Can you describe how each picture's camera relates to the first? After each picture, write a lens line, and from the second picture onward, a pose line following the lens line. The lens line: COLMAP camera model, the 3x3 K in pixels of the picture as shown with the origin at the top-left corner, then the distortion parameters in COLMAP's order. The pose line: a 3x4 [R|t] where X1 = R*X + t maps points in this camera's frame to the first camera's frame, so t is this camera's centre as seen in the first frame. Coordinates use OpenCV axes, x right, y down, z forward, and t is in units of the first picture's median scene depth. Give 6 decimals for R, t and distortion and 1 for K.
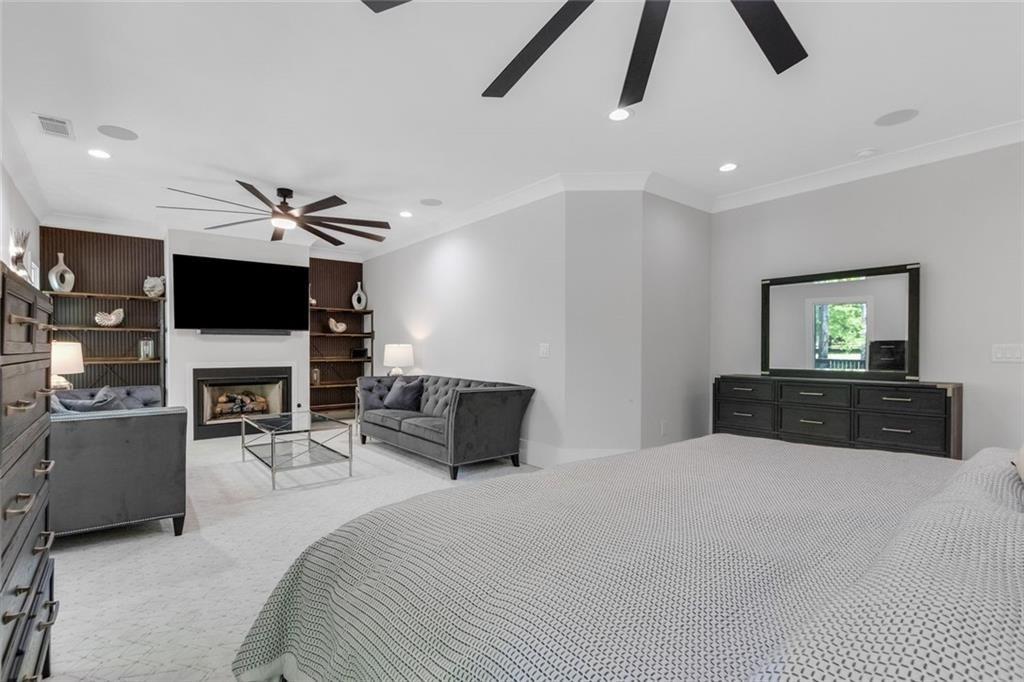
lens RADIAL K [[473.7, 0, 509.1], [0, 473.7, 351.2], [0, 0, 1]] dist [0.008569, -0.001056]
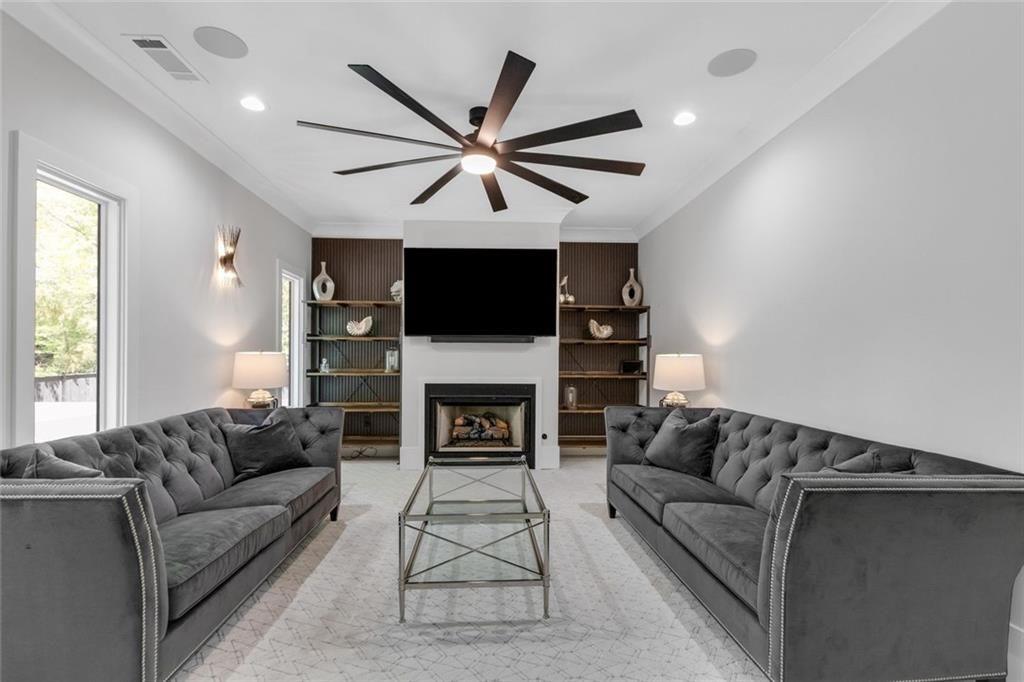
lens RADIAL K [[473.7, 0, 508.1], [0, 473.7, 356.4], [0, 0, 1]] dist [0.008569, -0.001056]
pose [[0.803227, -0.000396, -0.595673, -0.050822], [-0.007988, 0.999903, -0.011437, -0.002943], [0.595620, 0.013945, 0.803146, 0.419559]]
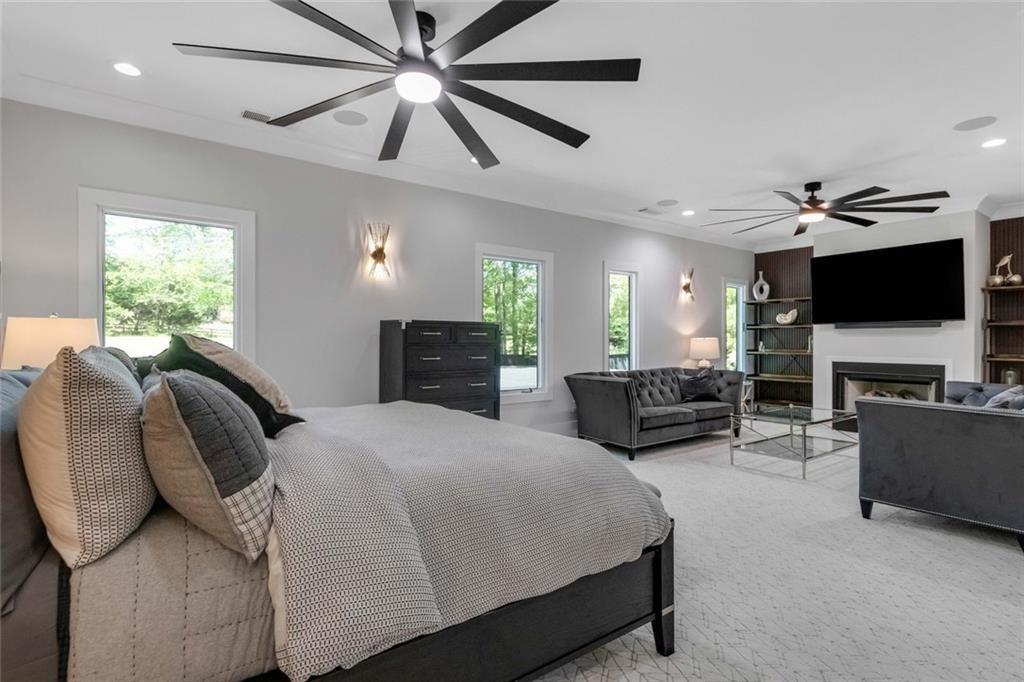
lens RADIAL K [[520.1, 0, 505.9], [0, 520.1, 337.5], [0, 0, 1]] dist [0.003846, 0.000150]
pose [[-0.055700, -0.005948, -0.998430, 0.536110], [-0.009555, 0.999940, -0.005424, -0.003393], [0.998402, 0.009238, -0.055754, 0.342132]]
